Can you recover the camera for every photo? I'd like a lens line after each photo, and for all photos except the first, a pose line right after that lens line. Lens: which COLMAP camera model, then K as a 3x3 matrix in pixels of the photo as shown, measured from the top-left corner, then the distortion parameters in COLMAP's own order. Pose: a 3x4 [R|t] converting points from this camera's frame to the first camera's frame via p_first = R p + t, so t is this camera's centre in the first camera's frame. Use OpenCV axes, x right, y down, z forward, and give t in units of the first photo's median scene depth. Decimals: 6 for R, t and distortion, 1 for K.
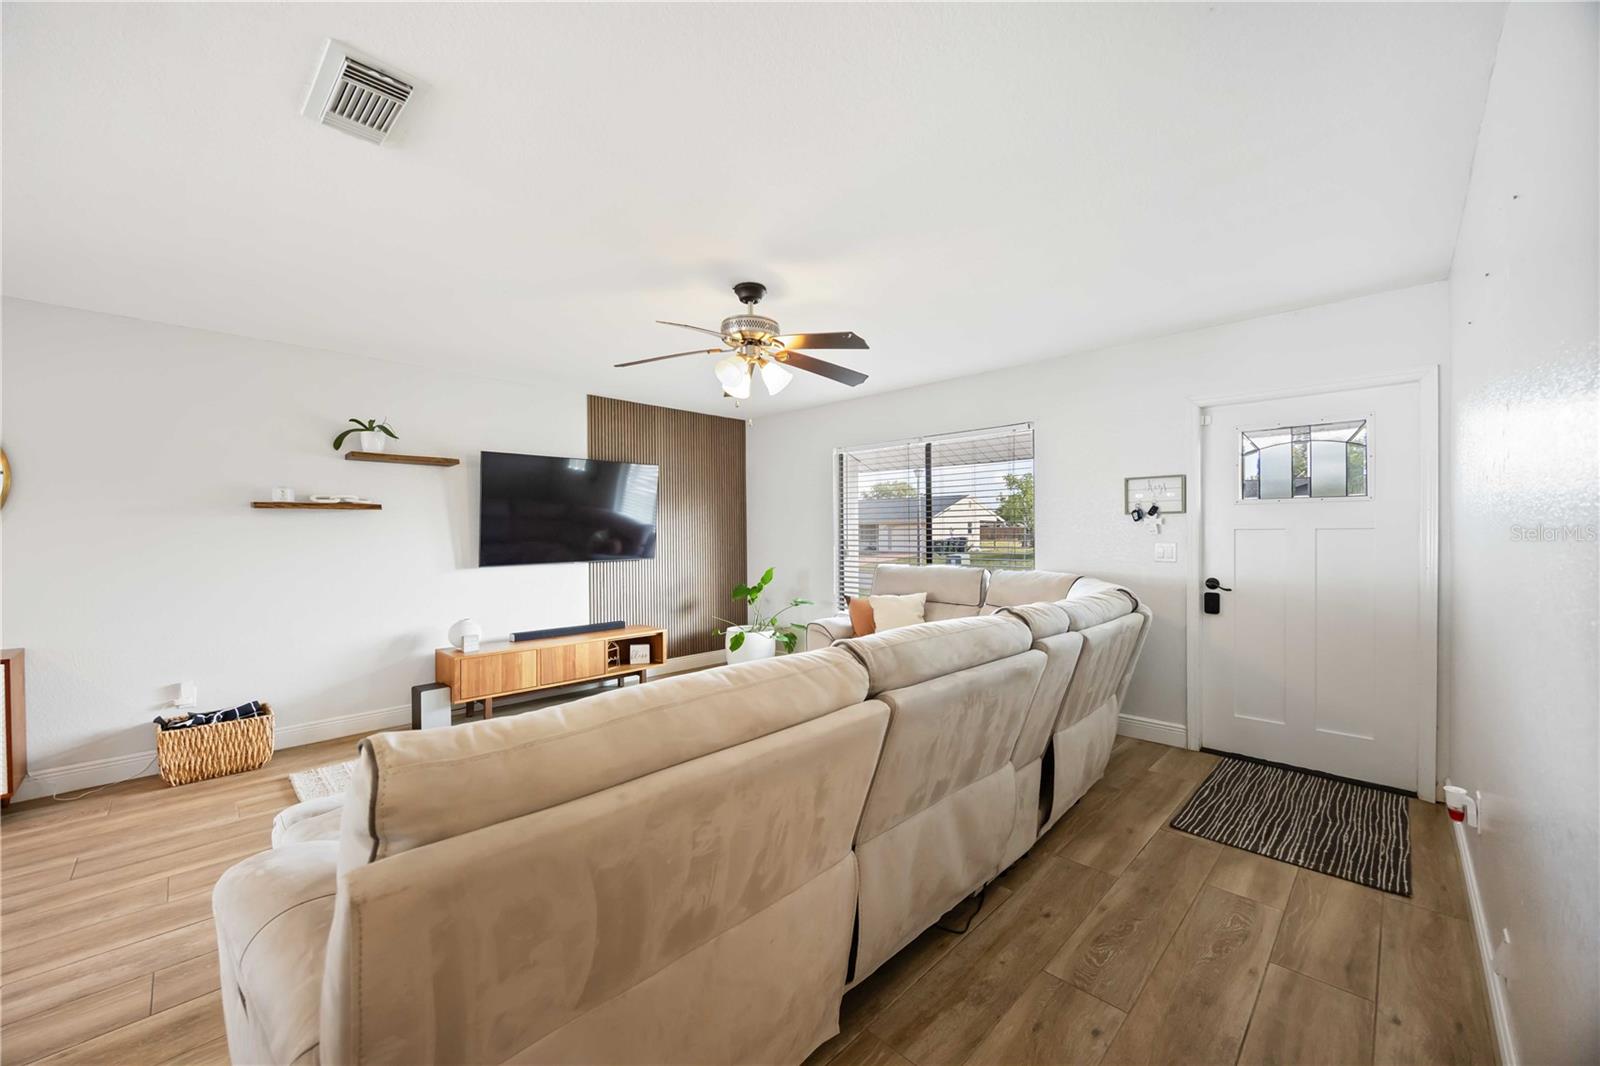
lens RADIAL K [[614.1, 0, 798.3], [0, 614.1, 535.6], [0, 0, 1]] dist [-0.001644, -0.000222]
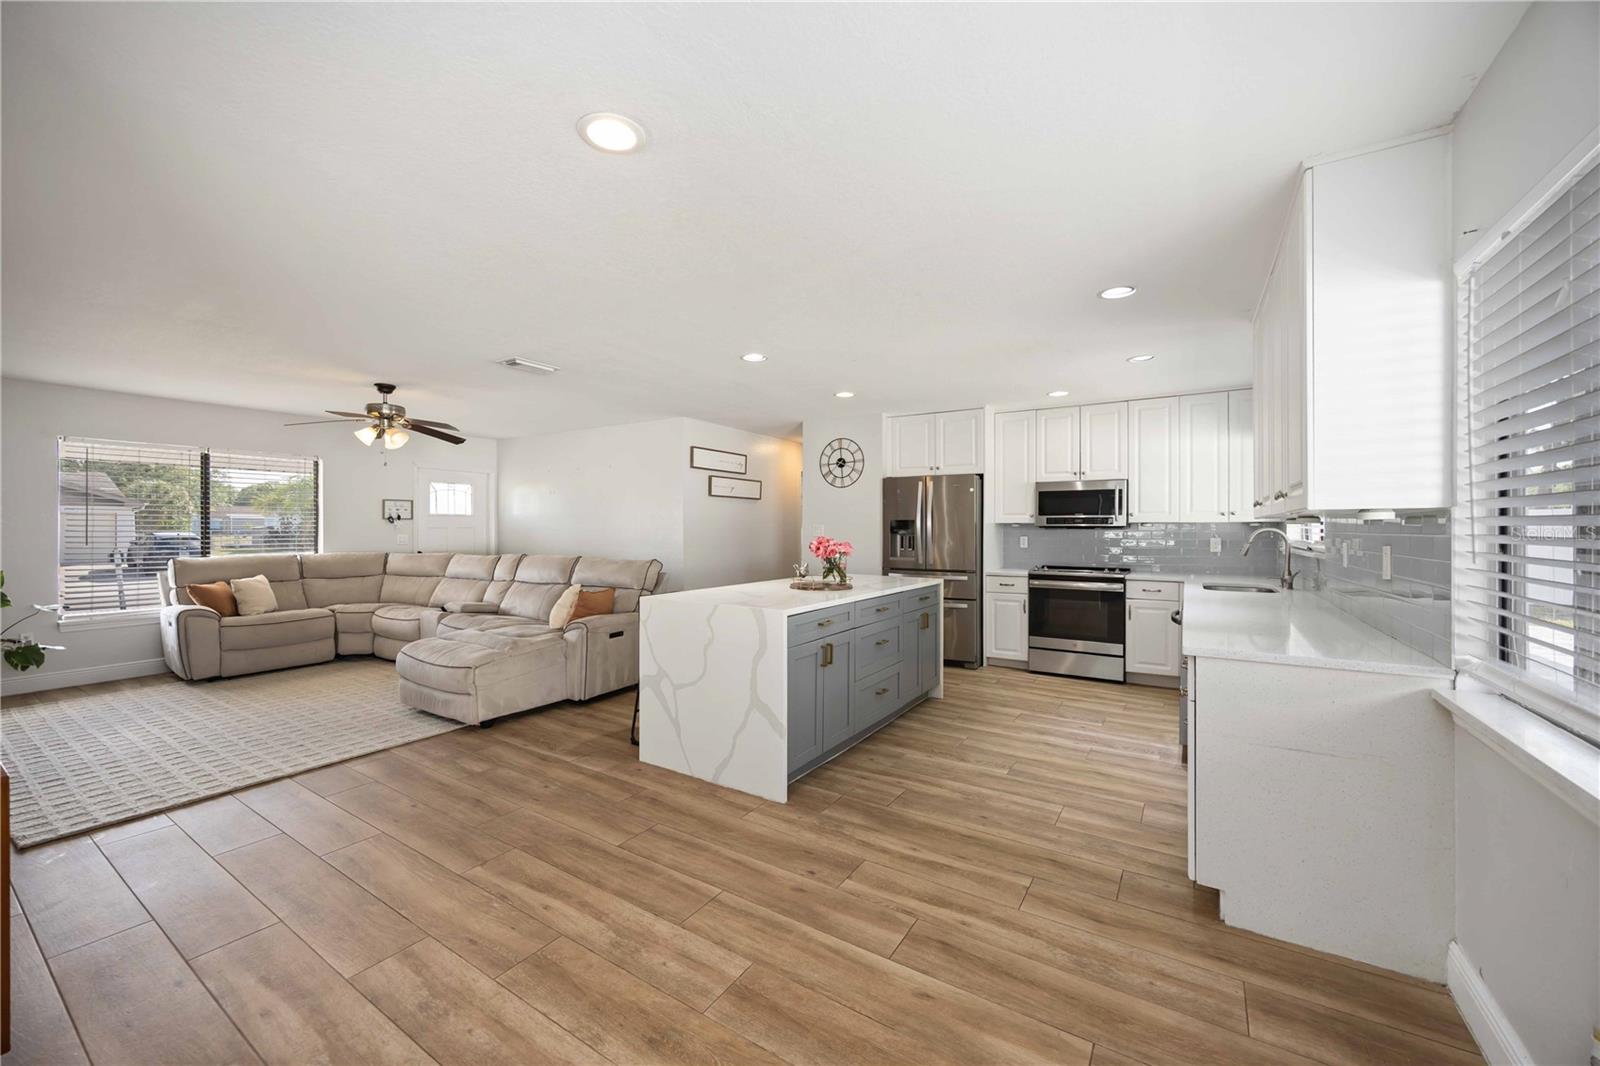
lens RADIAL K [[620.2, 0, 793.7], [0, 620.2, 527.8], [0, 0, 1]] dist [-0.001915, -0.000020]
pose [[-0.199074, 0.003291, 0.979979, -1.470963], [0.008211, 0.999965, -0.001691, 0.003681], [-0.979950, 0.007710, -0.199094, 0.171430]]
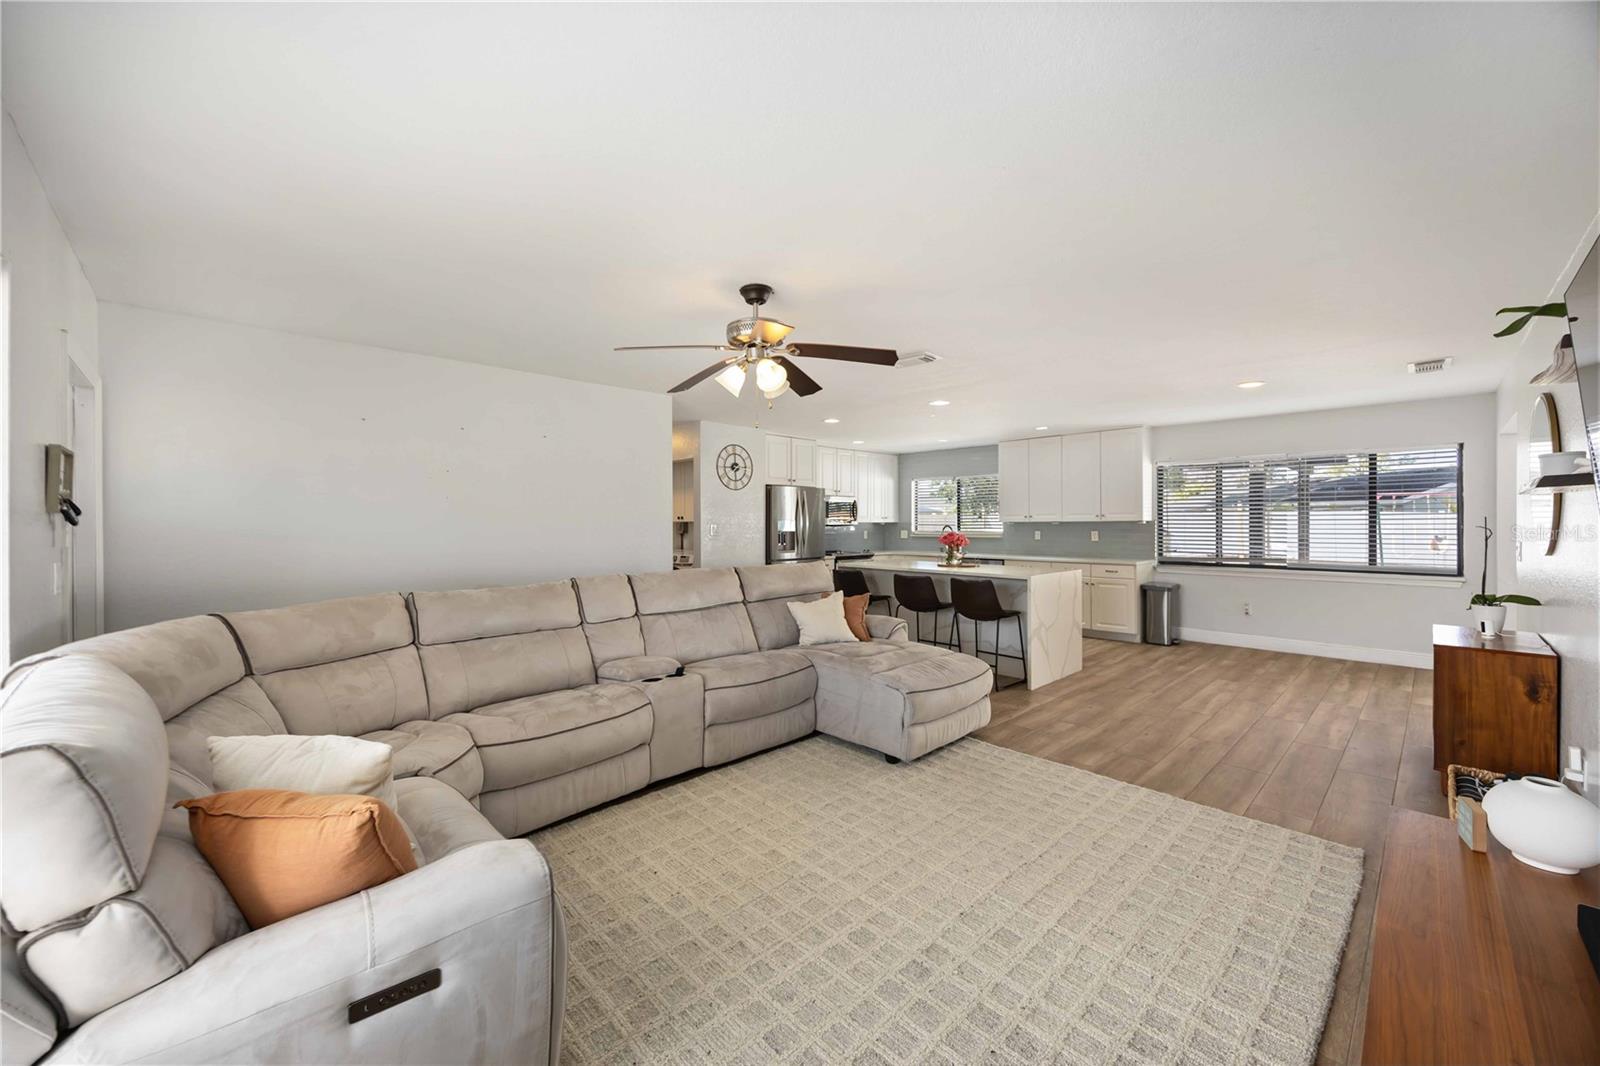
lens RADIAL K [[609.3, 0, 796.6], [0, 609.3, 525.7], [0, 0, 1]] dist [-0.001354, -0.000349]
pose [[-0.999468, 0.006737, 0.031900, -0.124980], [0.007075, 0.999920, 0.010501, -0.018731], [-0.031827, 0.010721, -0.999436, 1.462656]]
